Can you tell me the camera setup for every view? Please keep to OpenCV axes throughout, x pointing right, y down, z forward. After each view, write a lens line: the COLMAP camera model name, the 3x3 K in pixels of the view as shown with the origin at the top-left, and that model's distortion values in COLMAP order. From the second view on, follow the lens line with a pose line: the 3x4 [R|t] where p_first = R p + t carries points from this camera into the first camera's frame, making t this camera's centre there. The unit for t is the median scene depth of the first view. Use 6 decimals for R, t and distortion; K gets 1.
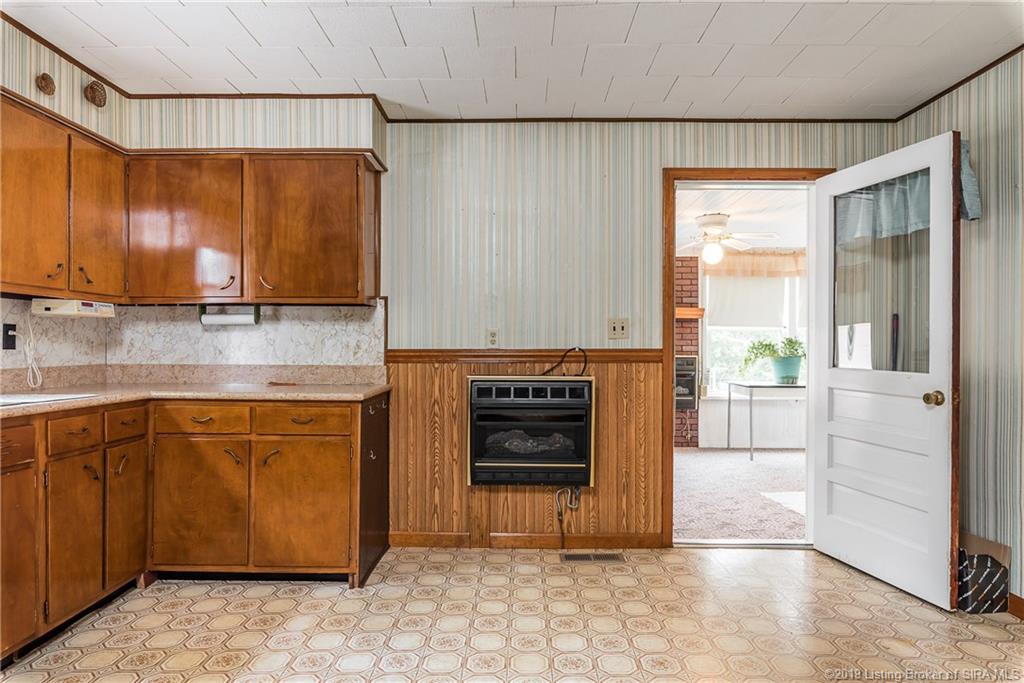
lens RADIAL K [[608.1, 0, 515.2], [0, 608.1, 344.4], [0, 0, 1]] dist [-0.002729, -0.002092]
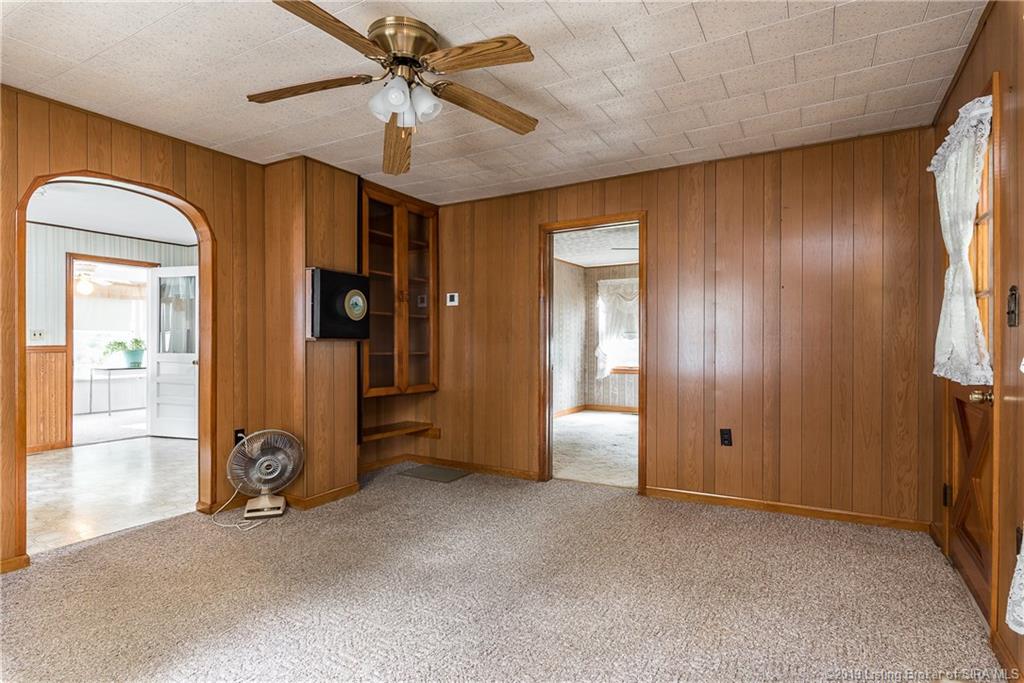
lens RADIAL K [[540.0, 0, 508.8], [0, 540.0, 343.8], [0, 0, 1]] dist [-0.000736, 0.000524]
pose [[0.510138, -0.003615, 0.860085, -0.526048], [0.000376, 0.999992, 0.003980, -0.003641], [-0.860093, -0.001707, 0.510135, -1.110077]]
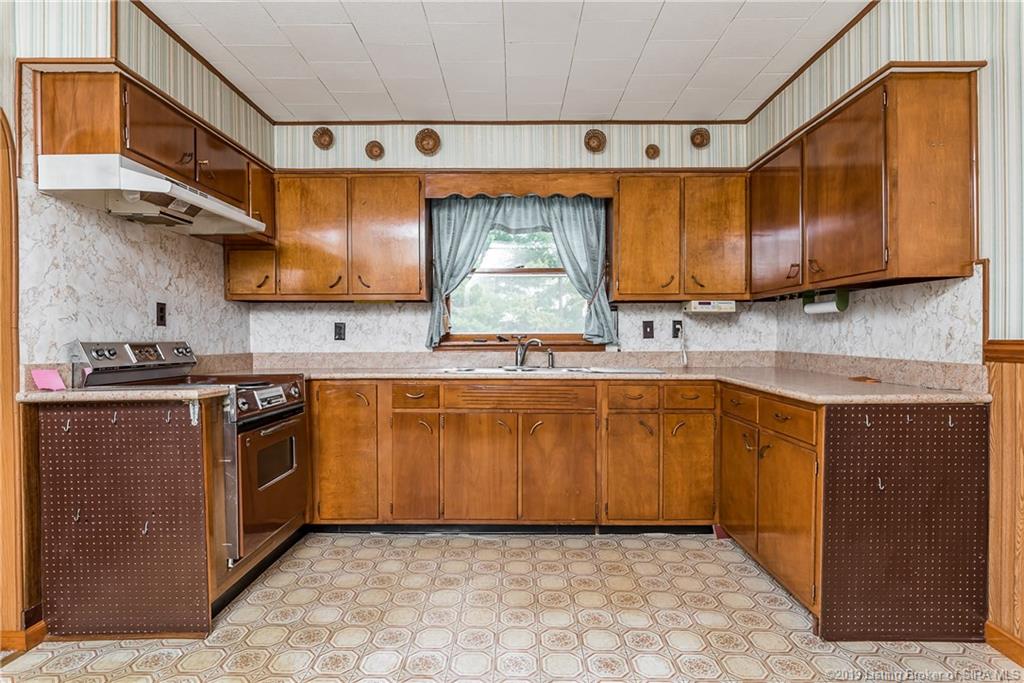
lens RADIAL K [[540.0, 0, 508.8], [0, 540.0, 343.8], [0, 0, 1]] dist [-0.000736, 0.000524]
pose [[-0.005816, 0.014904, -0.999872, 0.384610], [0.005465, 0.999874, 0.014872, 0.000549], [0.999968, -0.005378, -0.005897, 0.513370]]
